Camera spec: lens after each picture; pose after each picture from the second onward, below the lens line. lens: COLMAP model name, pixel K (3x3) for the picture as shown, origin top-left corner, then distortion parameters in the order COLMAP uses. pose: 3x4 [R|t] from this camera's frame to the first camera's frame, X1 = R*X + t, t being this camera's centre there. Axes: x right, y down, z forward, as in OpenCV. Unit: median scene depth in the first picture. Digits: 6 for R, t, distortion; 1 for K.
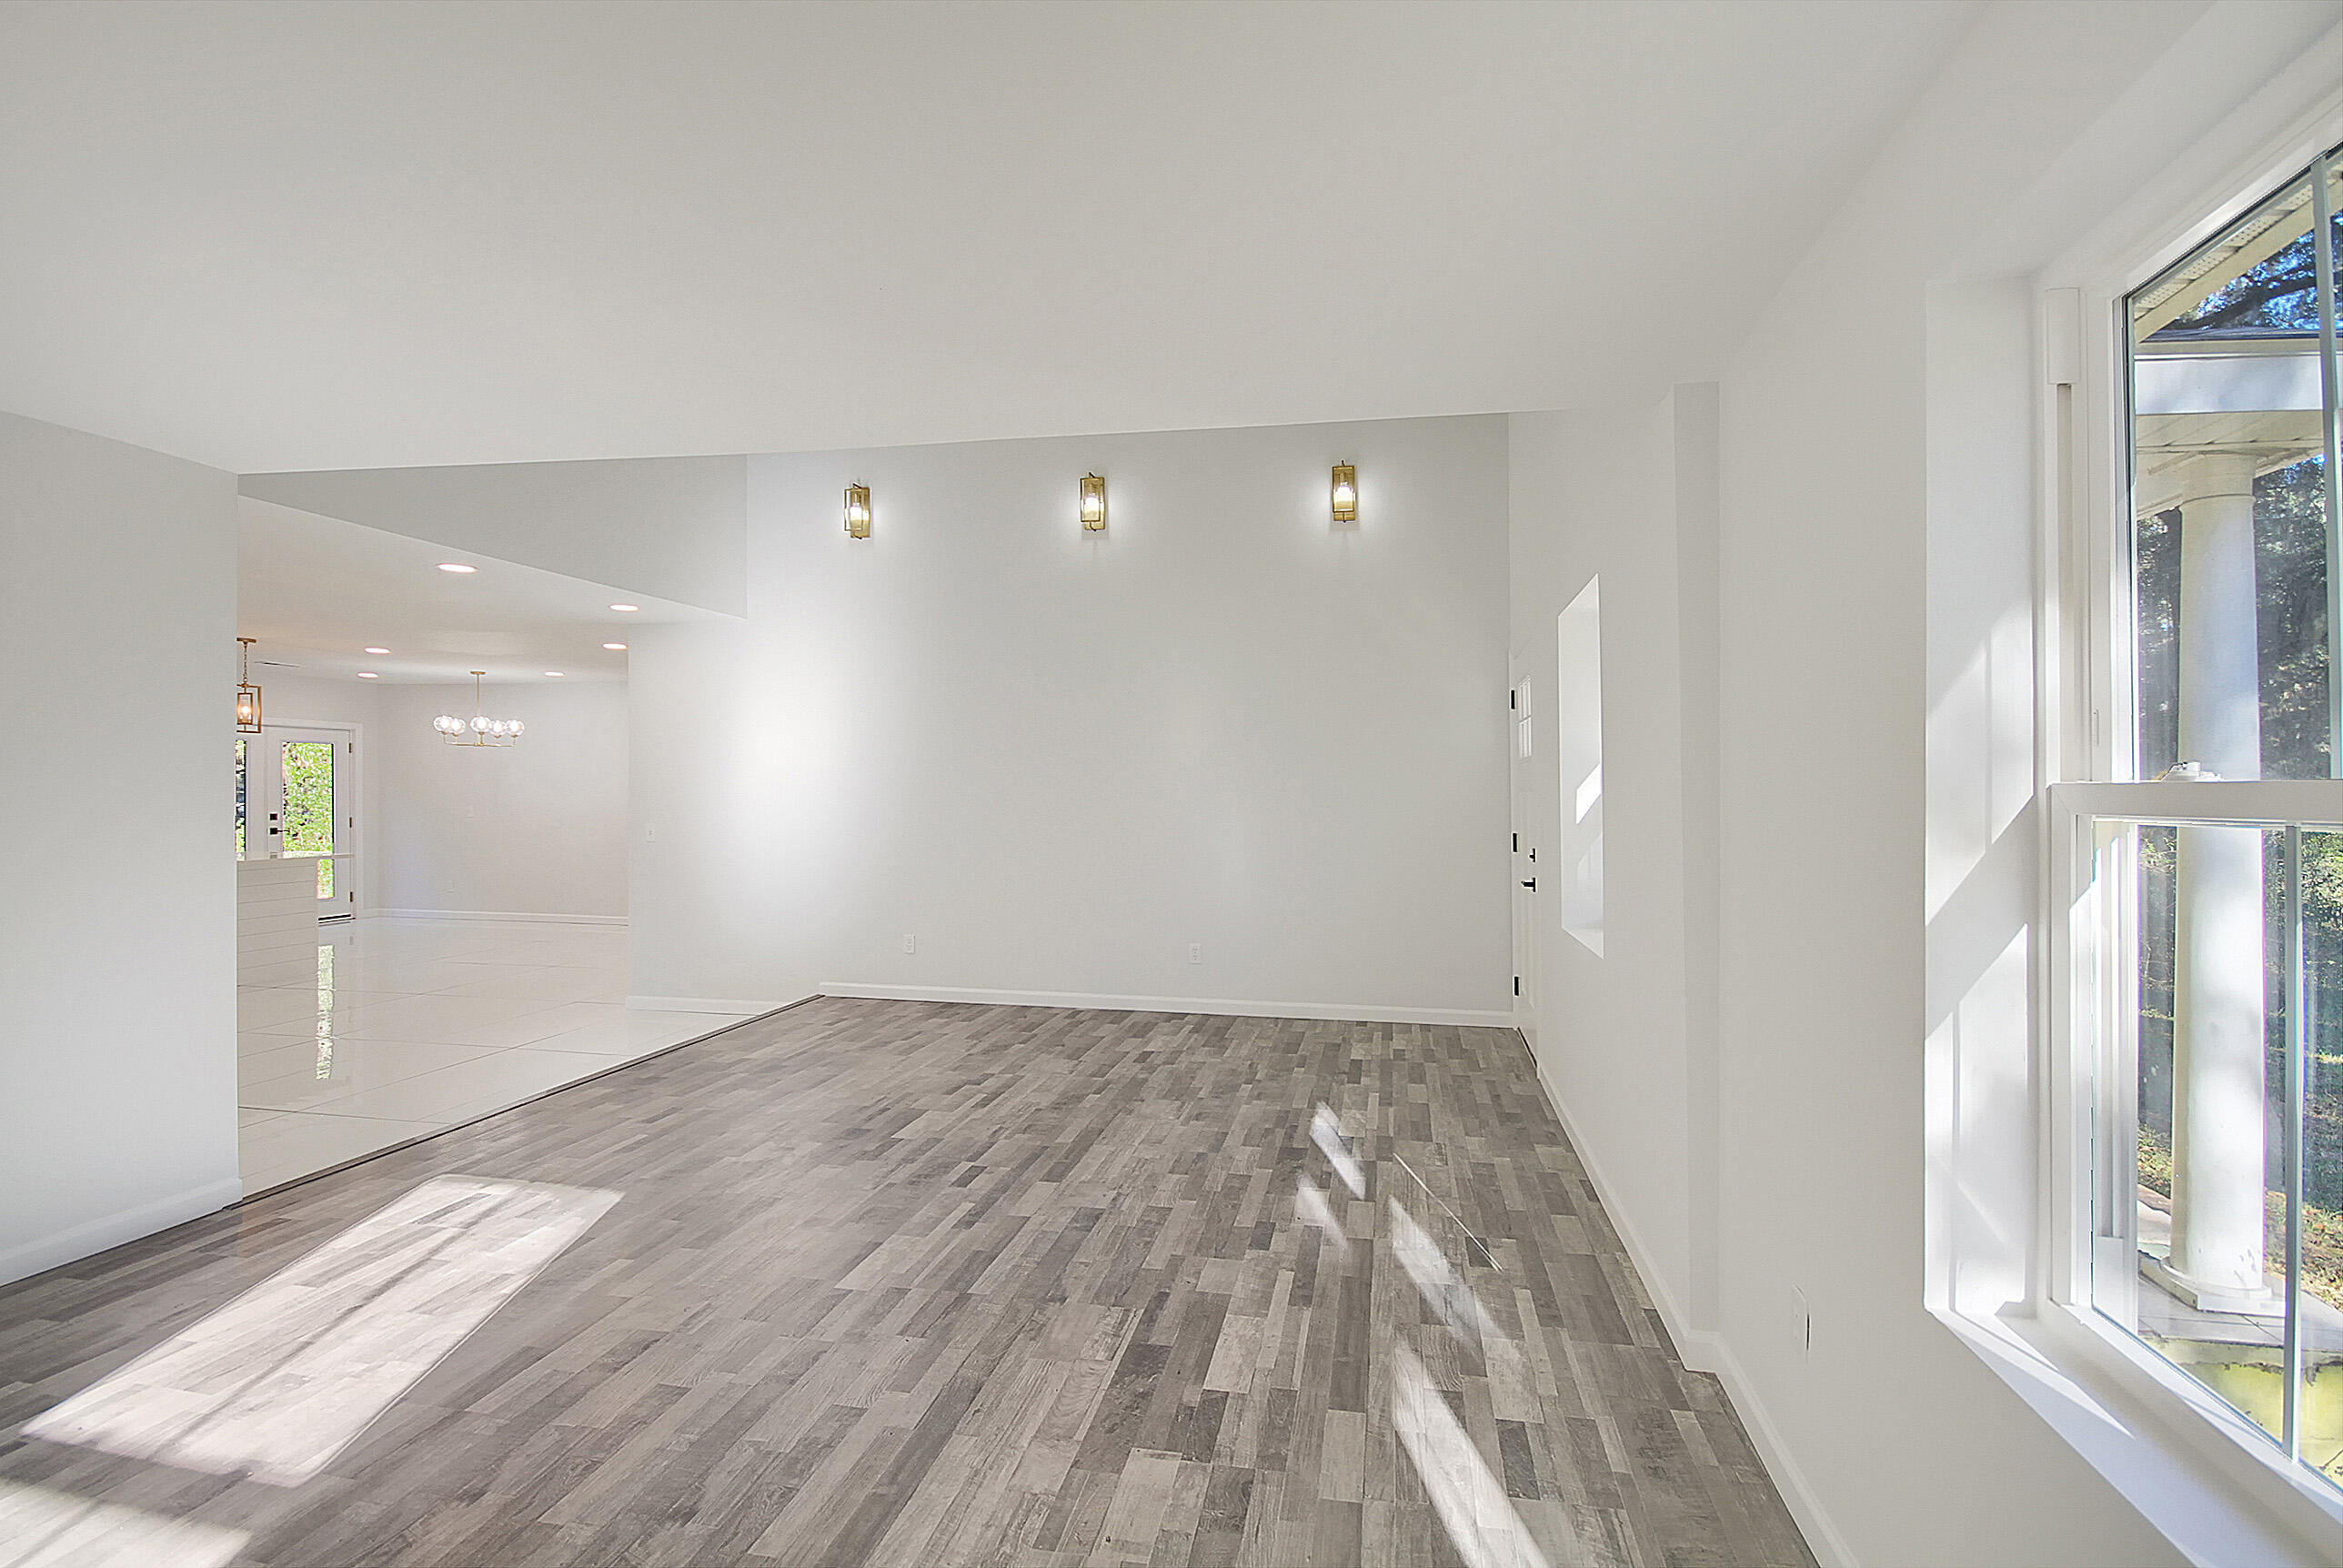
lens RADIAL K [[1078.4, 0, 1192.6], [0, 1078.4, 790.8], [0, 0, 1]] dist [-0.005947, -0.000185]
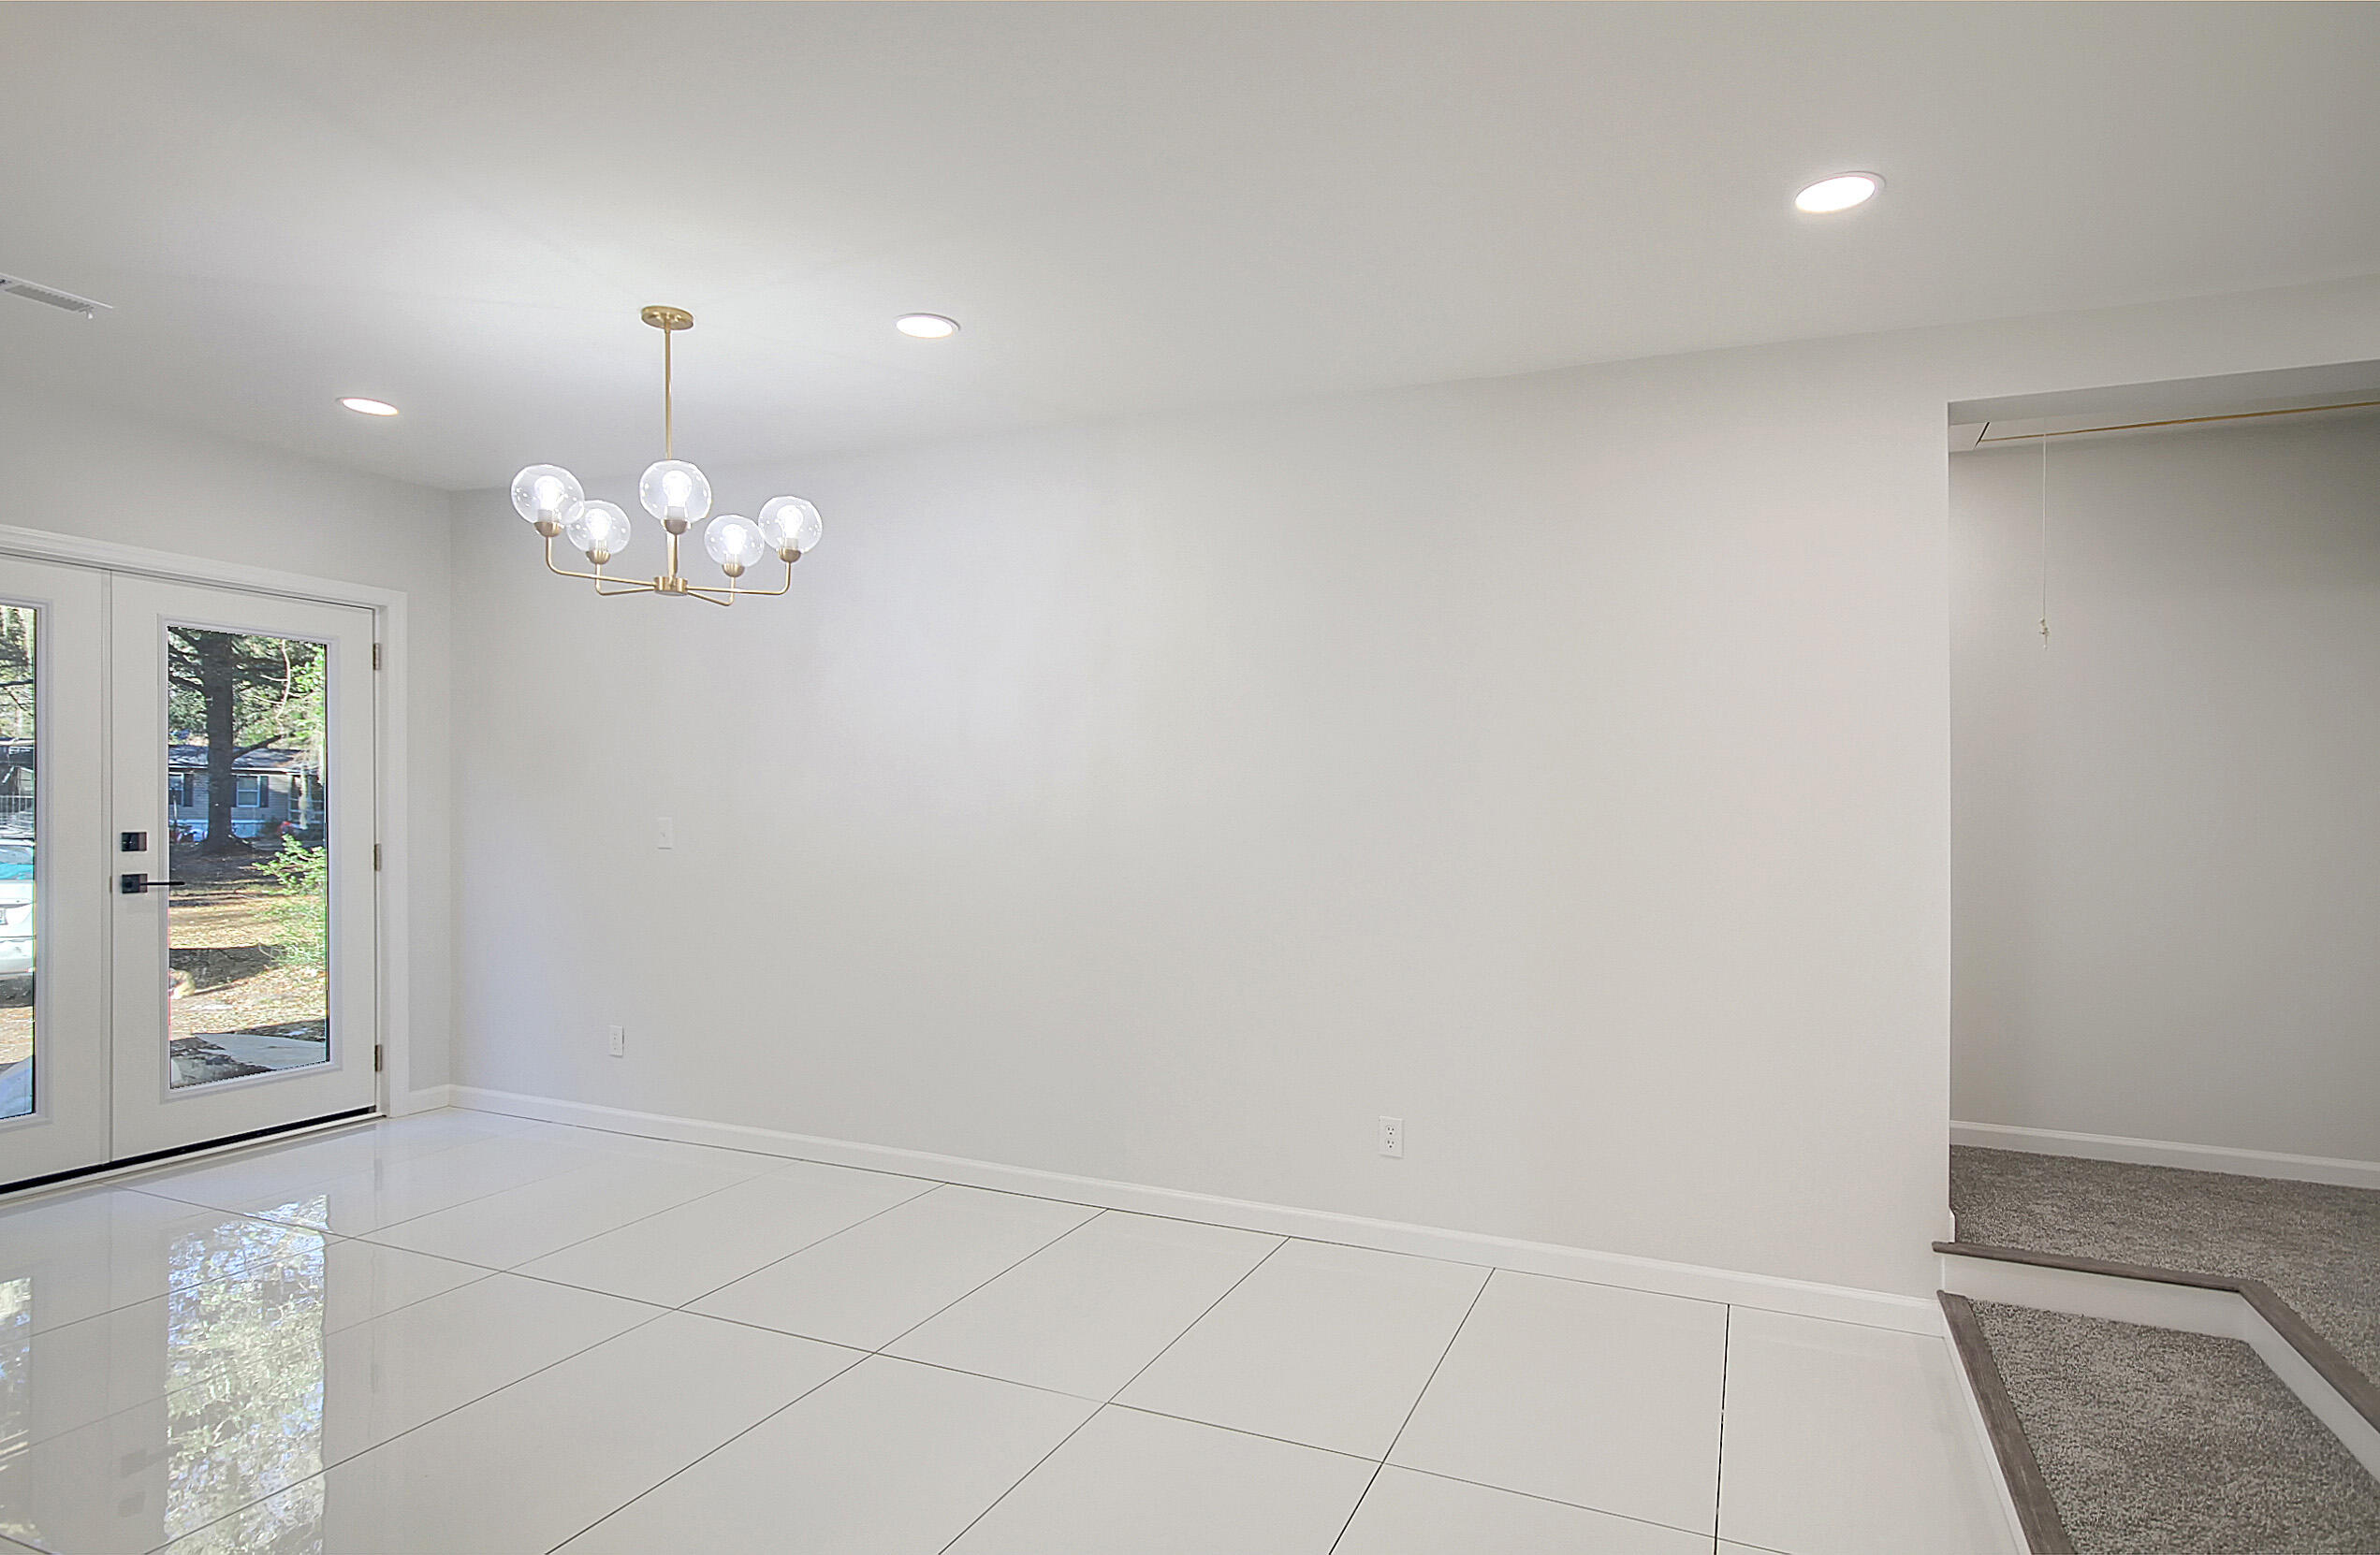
lens RADIAL K [[1302.0, 0, 1190.0], [0, 1302.0, 777.5], [0, 0, 1]] dist [-0.002386, -0.000703]
pose [[0.969679, 0.001519, -0.244376, -0.447918], [-0.006738, 0.999767, -0.020524, 0.010731], [0.244288, 0.021548, 0.969463, 0.701273]]
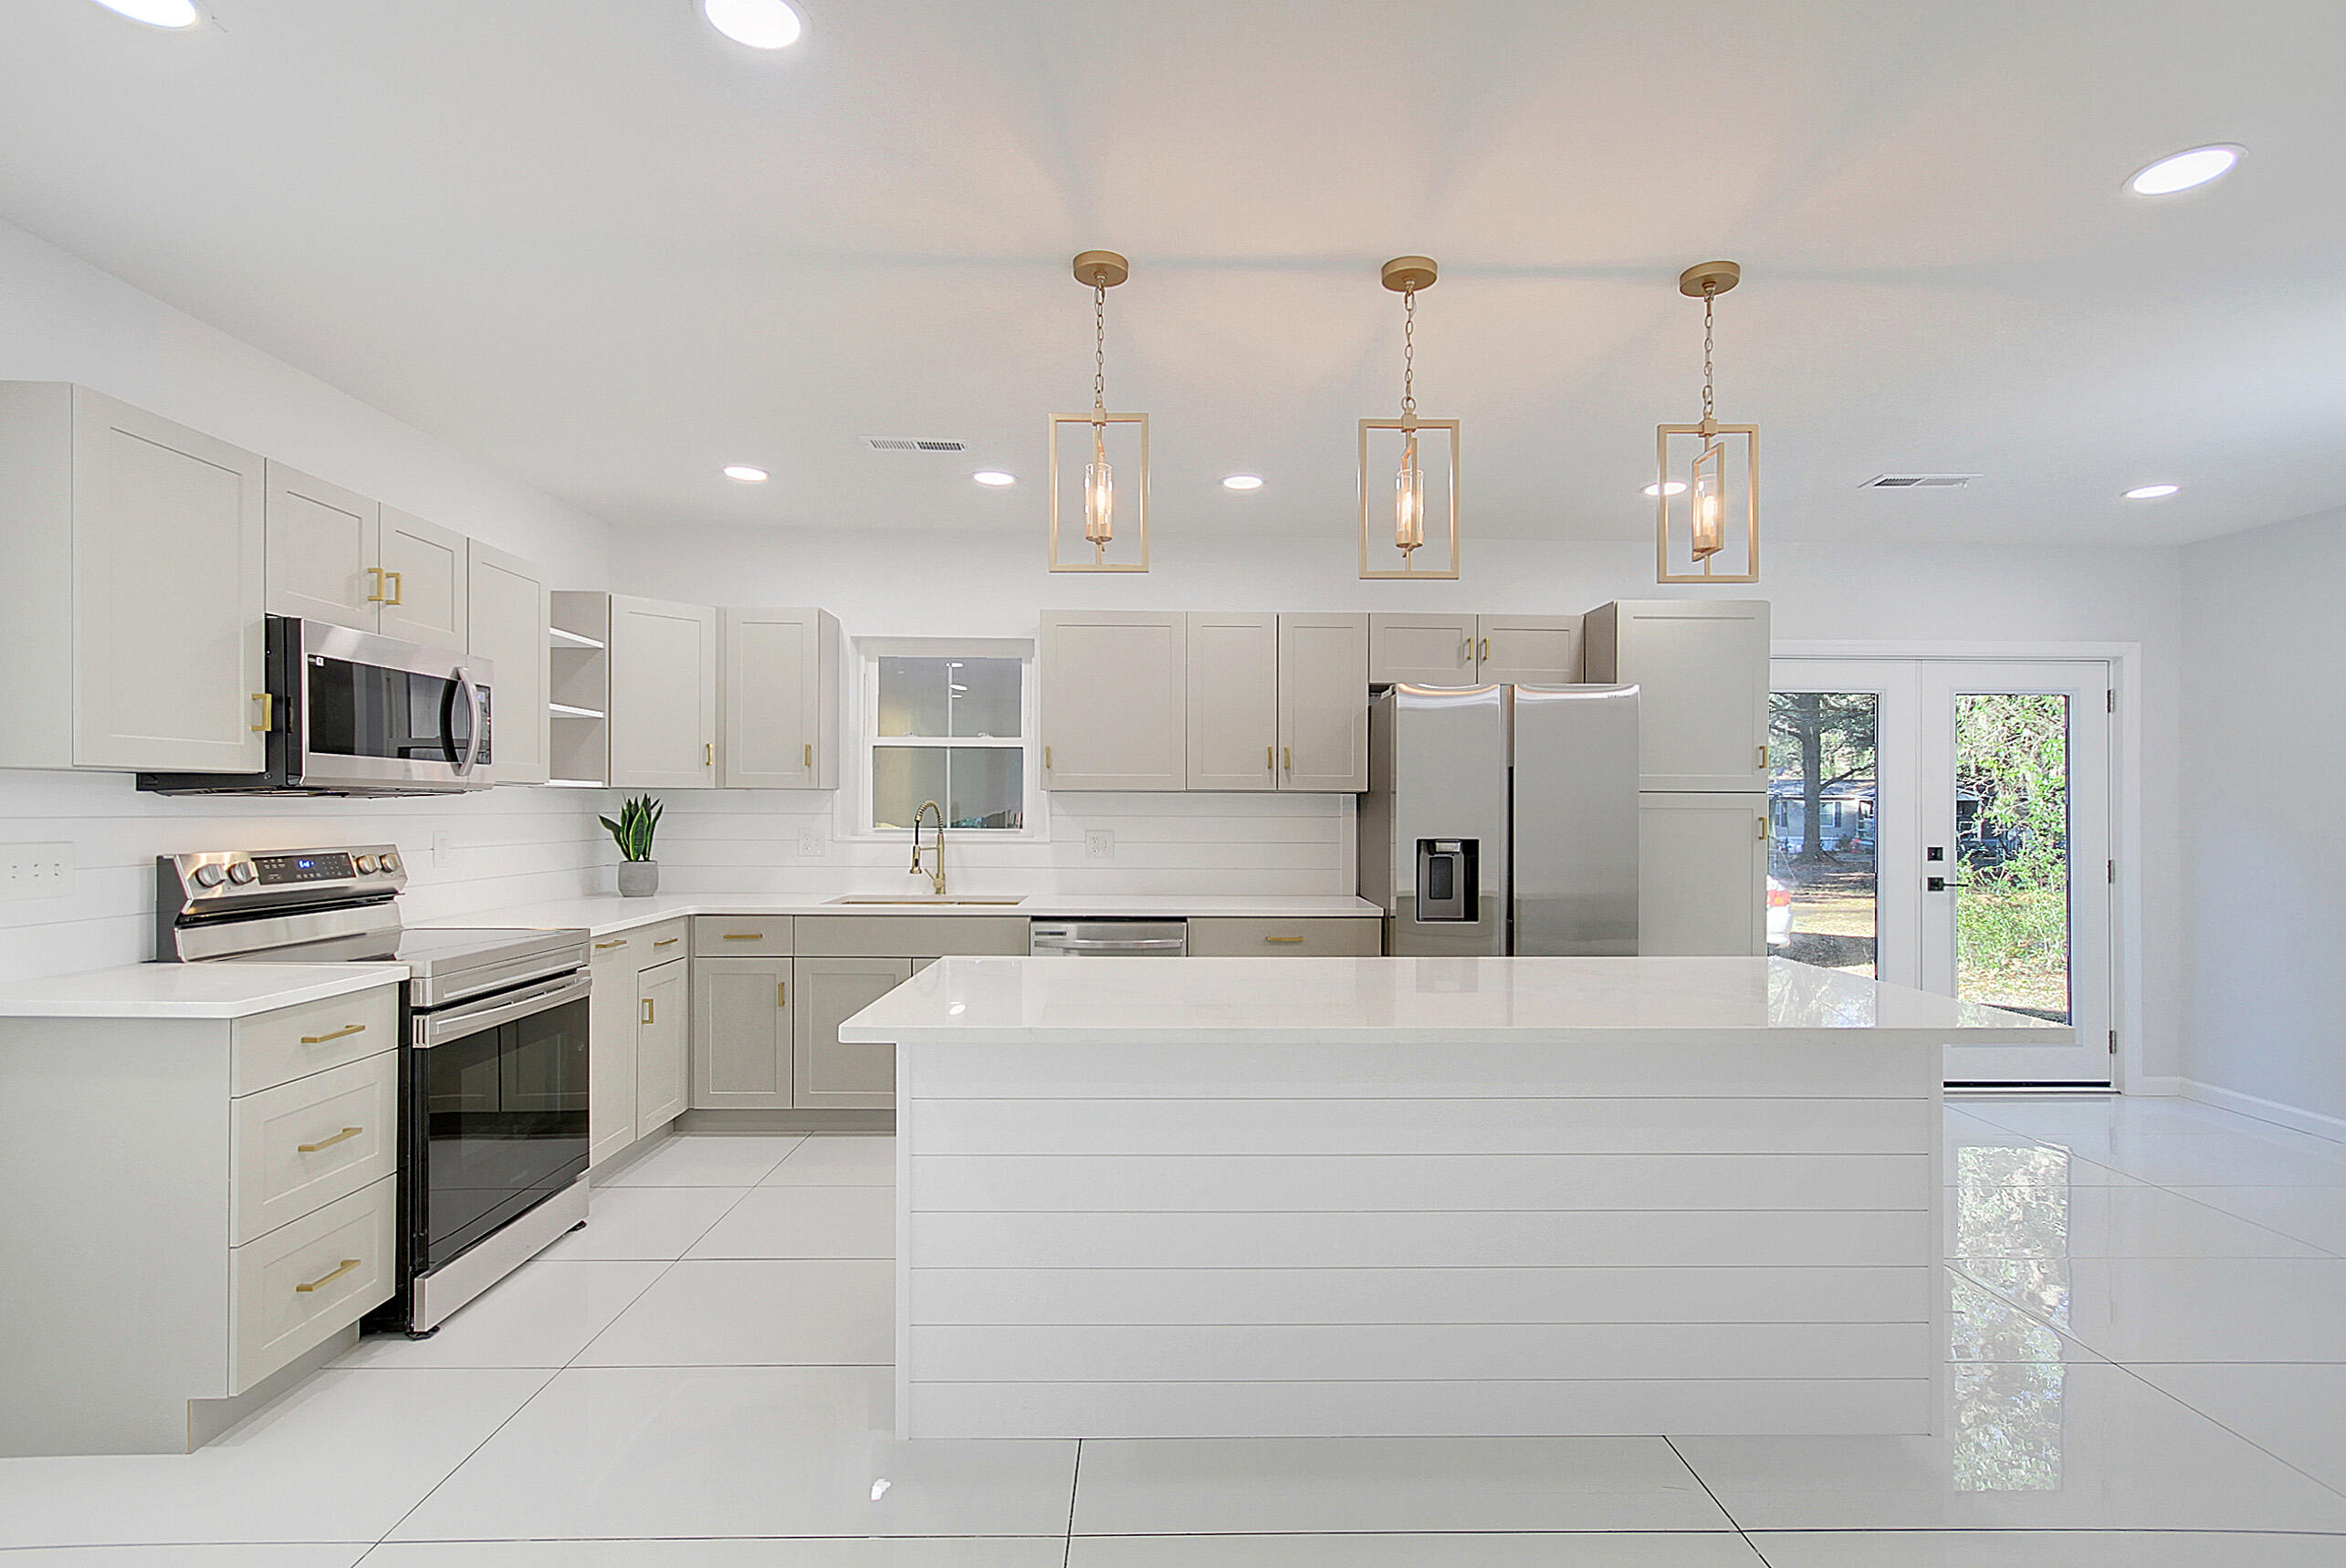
lens RADIAL K [[1110.1, 0, 1170.4], [0, 1110.1, 809.3], [0, 0, 1]] dist [0.003264, 0.000384]
pose [[0.185367, -0.008298, -0.982634, -0.456522], [-0.000230, 0.999964, -0.008488, 0.009680], [0.982669, 0.001800, 0.185358, 0.600370]]
